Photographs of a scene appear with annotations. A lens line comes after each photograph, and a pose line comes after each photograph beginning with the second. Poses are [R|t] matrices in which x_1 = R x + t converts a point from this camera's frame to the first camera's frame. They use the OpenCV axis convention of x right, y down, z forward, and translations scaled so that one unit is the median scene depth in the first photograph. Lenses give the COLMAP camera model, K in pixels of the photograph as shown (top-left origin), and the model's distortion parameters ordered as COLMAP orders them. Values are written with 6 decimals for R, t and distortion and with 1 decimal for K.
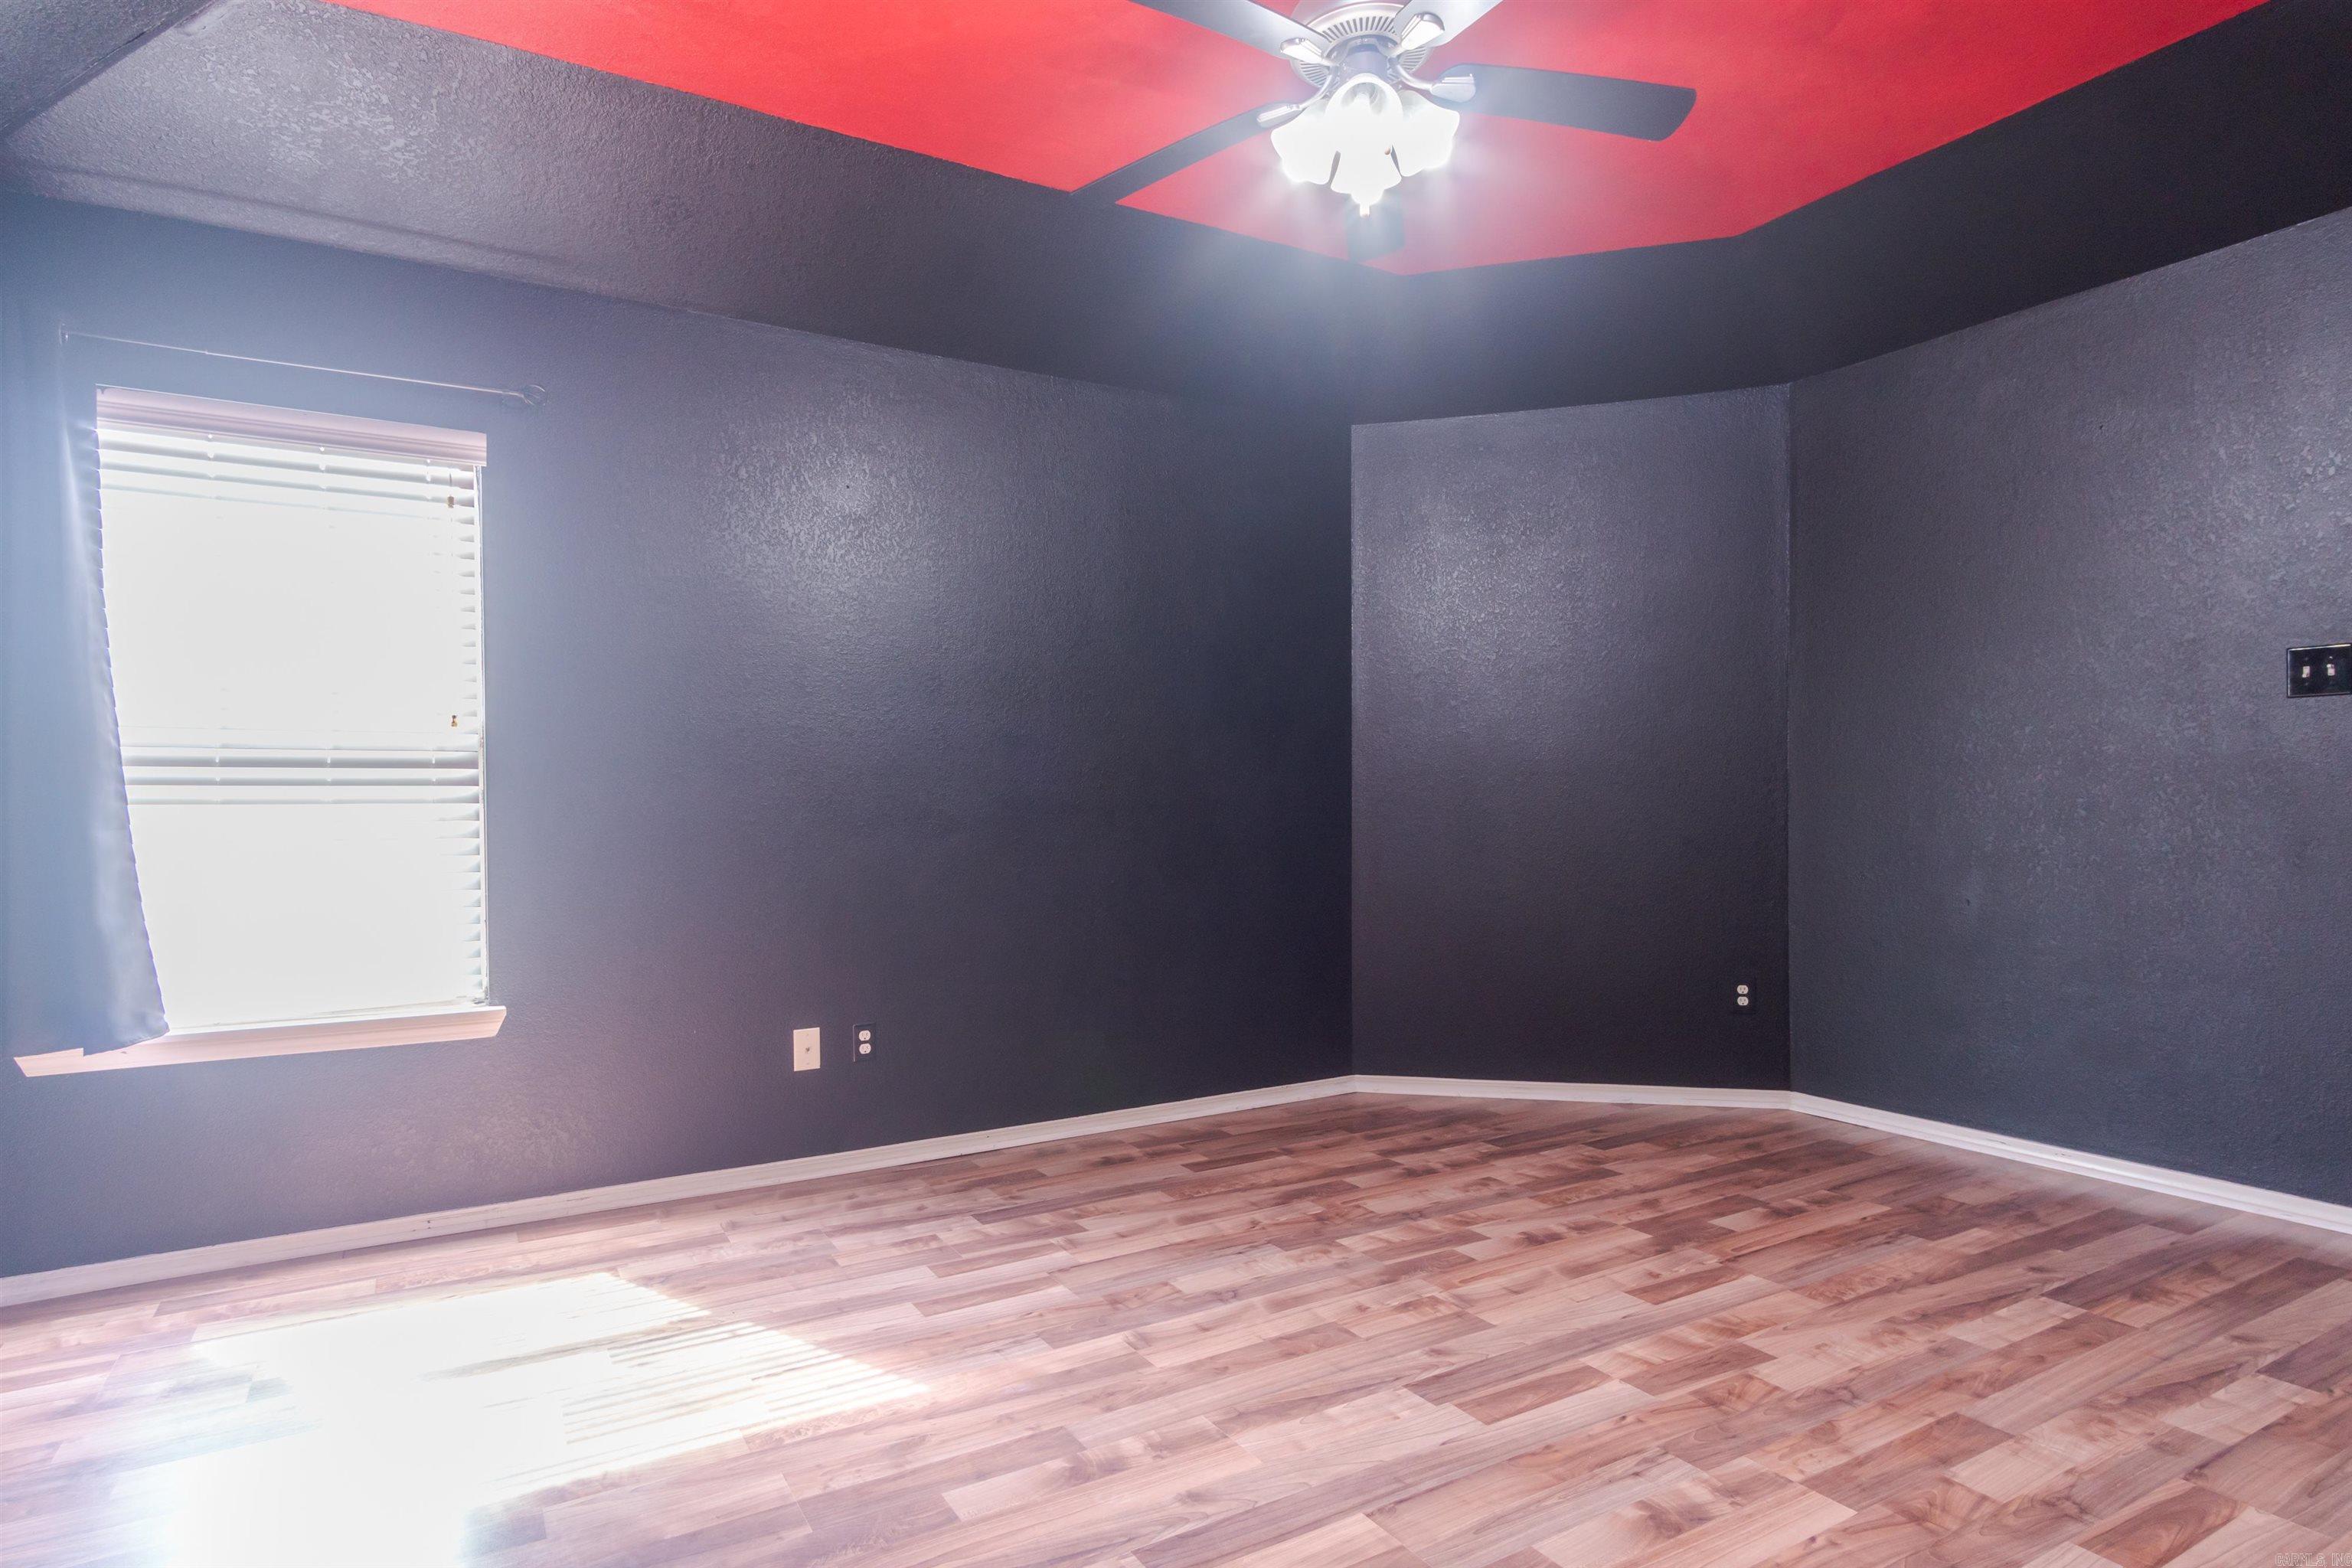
lens RADIAL K [[1293.0, 0, 1170.3], [0, 1293.0, 801.0], [0, 0, 1]] dist [-0.003873, 0.004240]
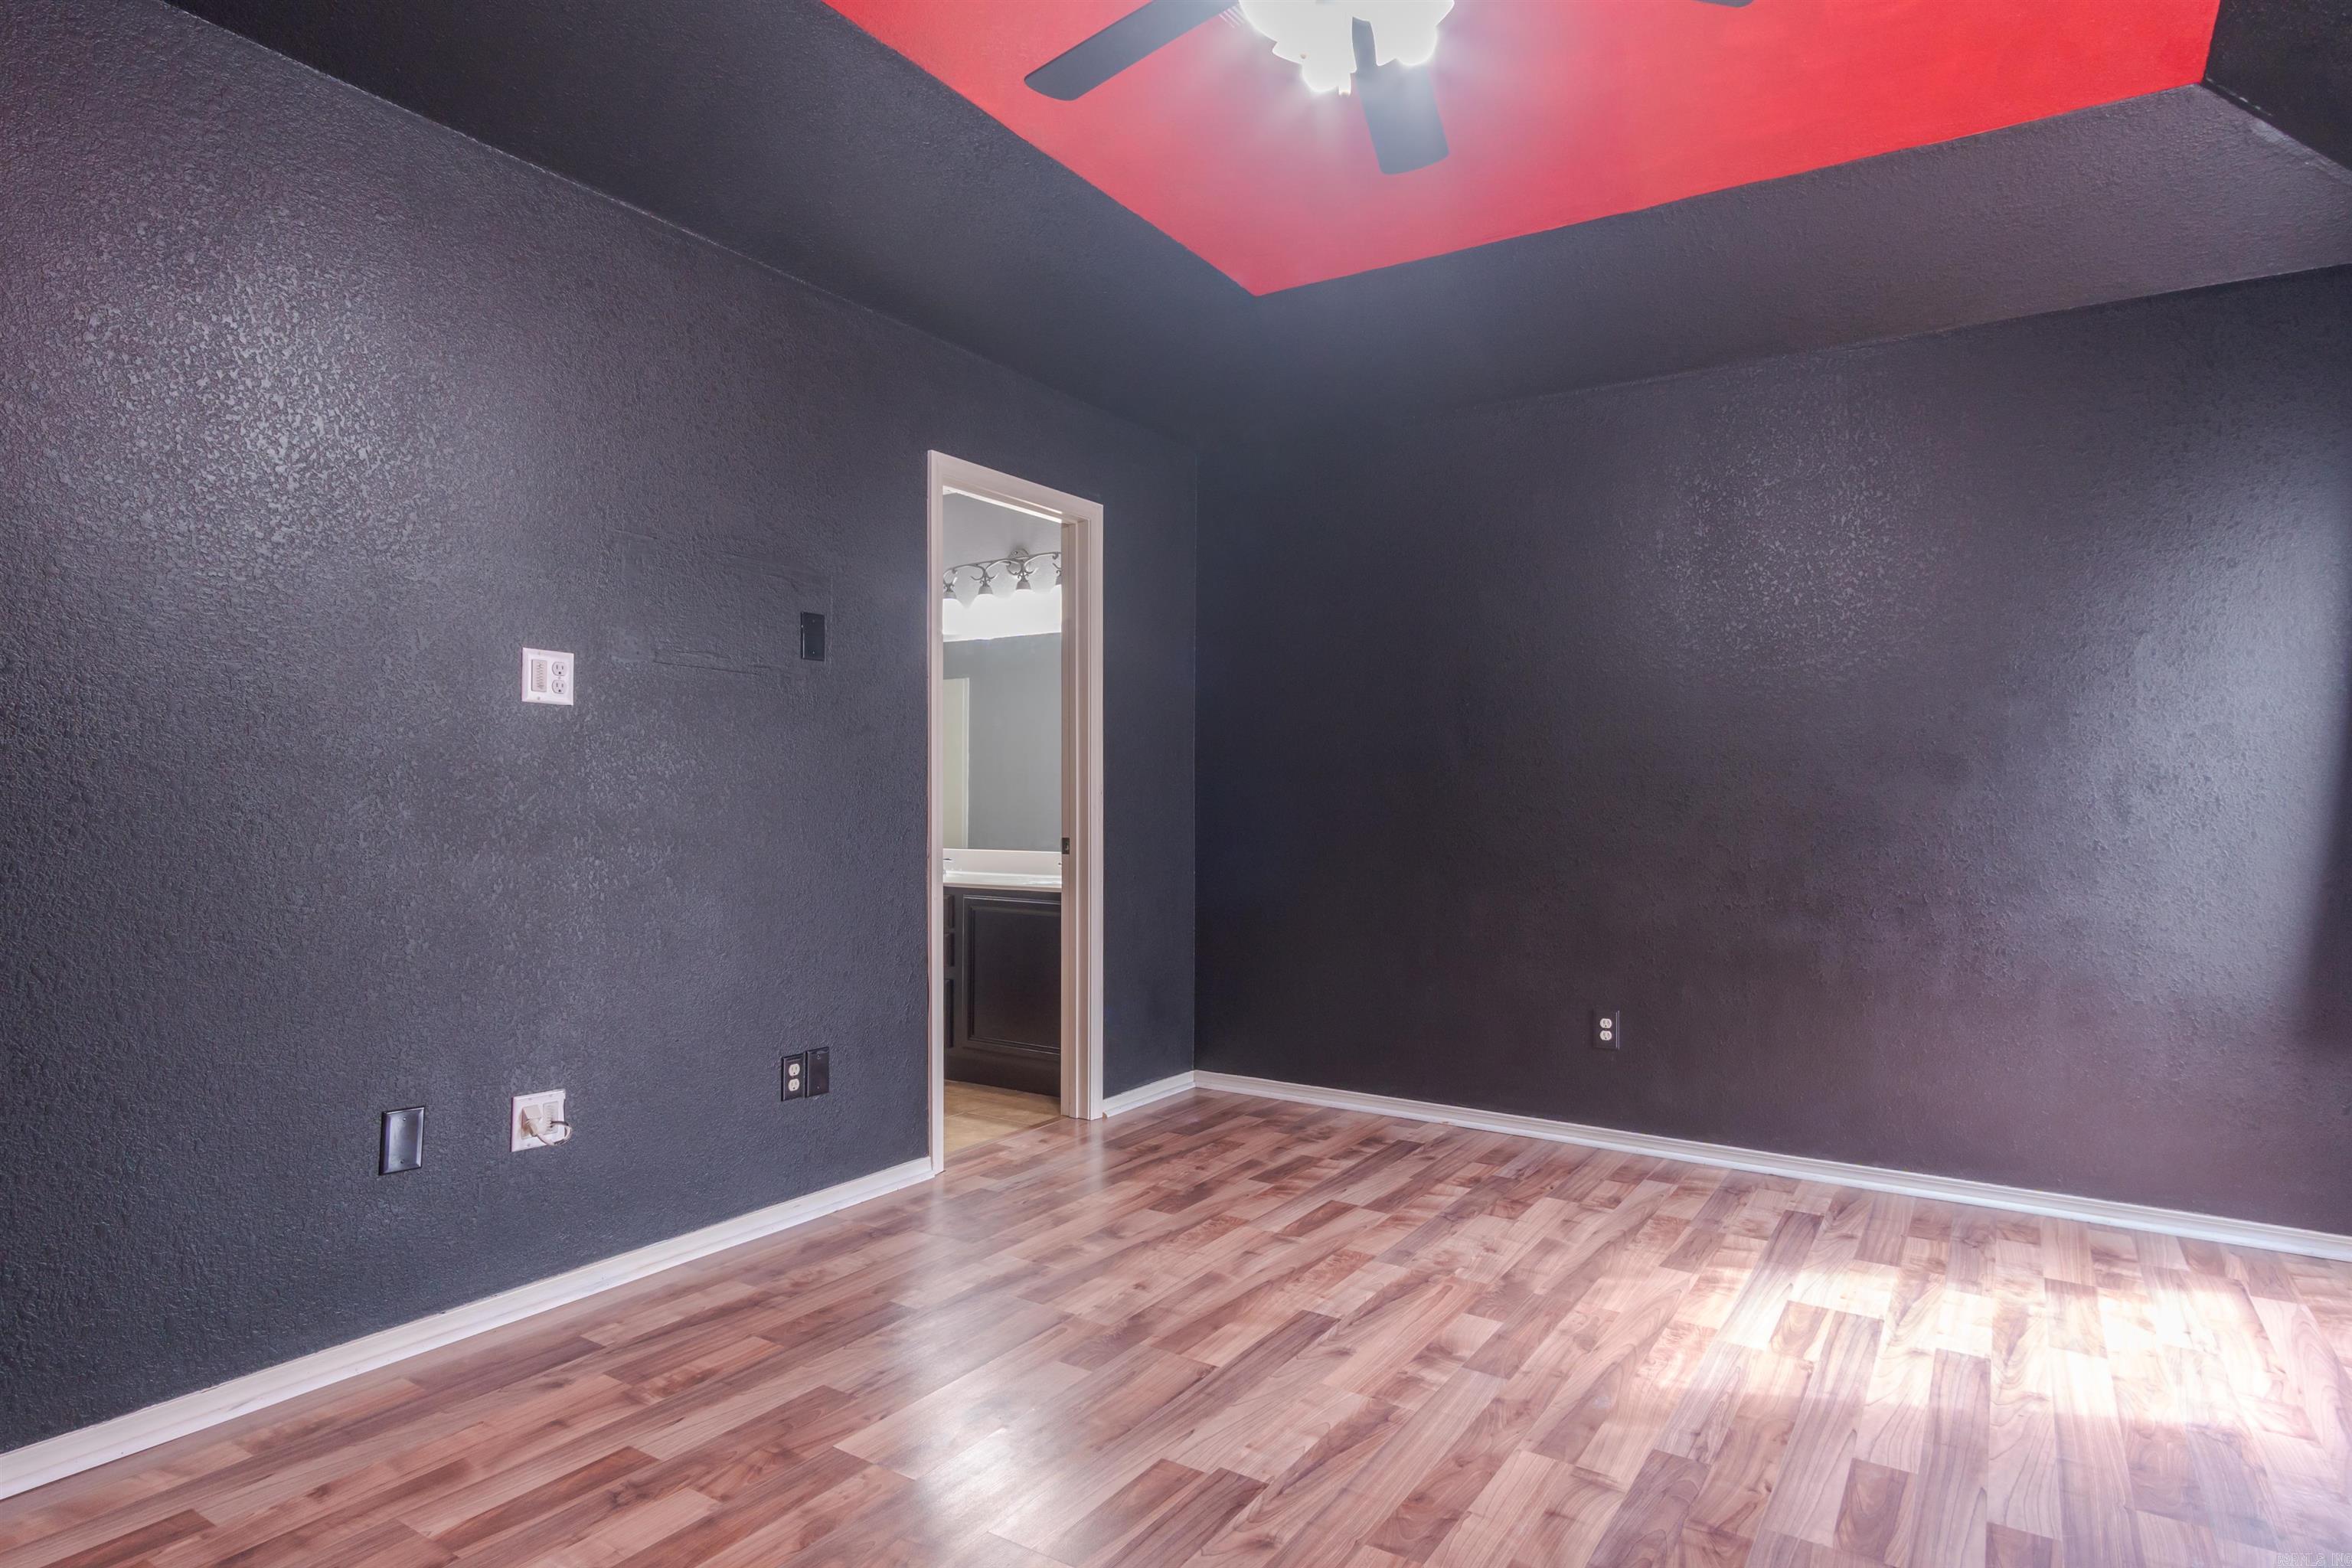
lens RADIAL K [[1293.0, 0, 1176.1], [0, 1293.0, 790.4], [0, 0, 1]] dist [-0.003873, 0.004240]
pose [[-0.894215, 0.001231, -0.447635, 0.510990], [-0.000437, 0.999993, 0.003622, -0.019448], [0.447637, 0.003435, -0.894209, 1.425180]]
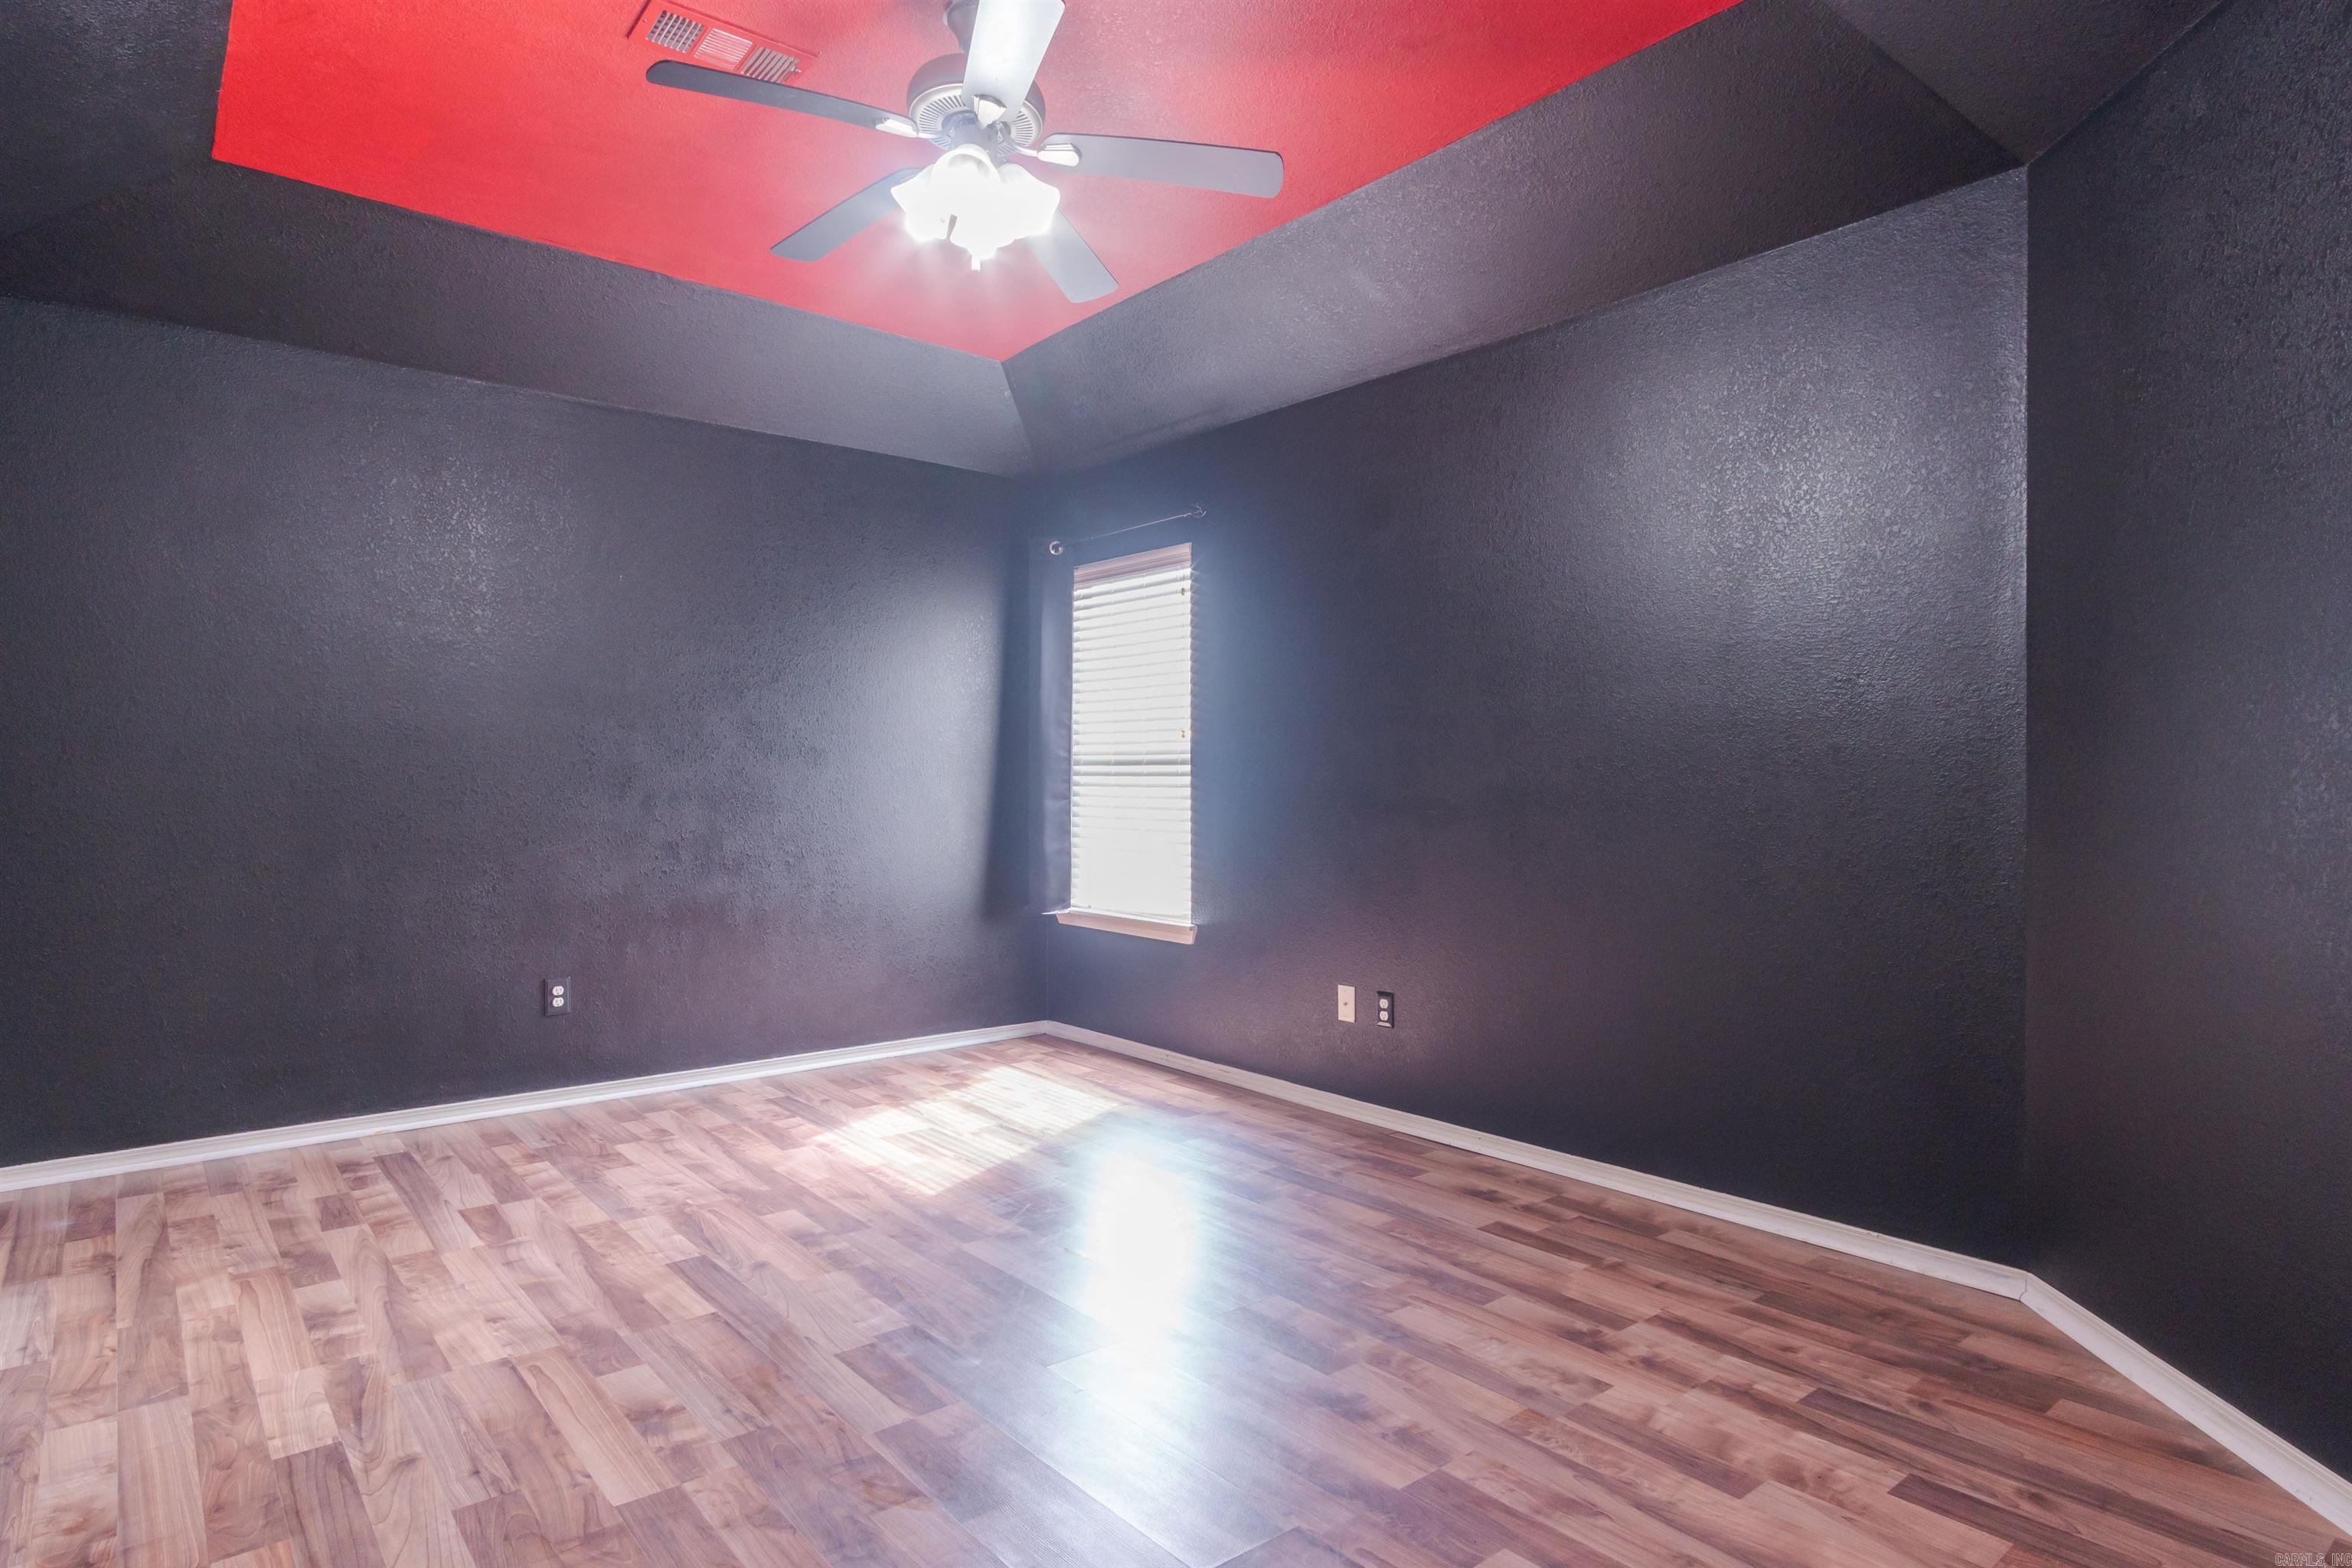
lens RADIAL K [[1293.0, 0, 1180.4], [0, 1293.0, 763.4], [0, 0, 1]] dist [-0.003873, 0.004240]
pose [[0.158481, -0.000749, -0.987362, 1.077383], [-0.004815, 0.999987, -0.001531, -0.028596], [0.987350, 0.004997, 0.158475, 0.850048]]
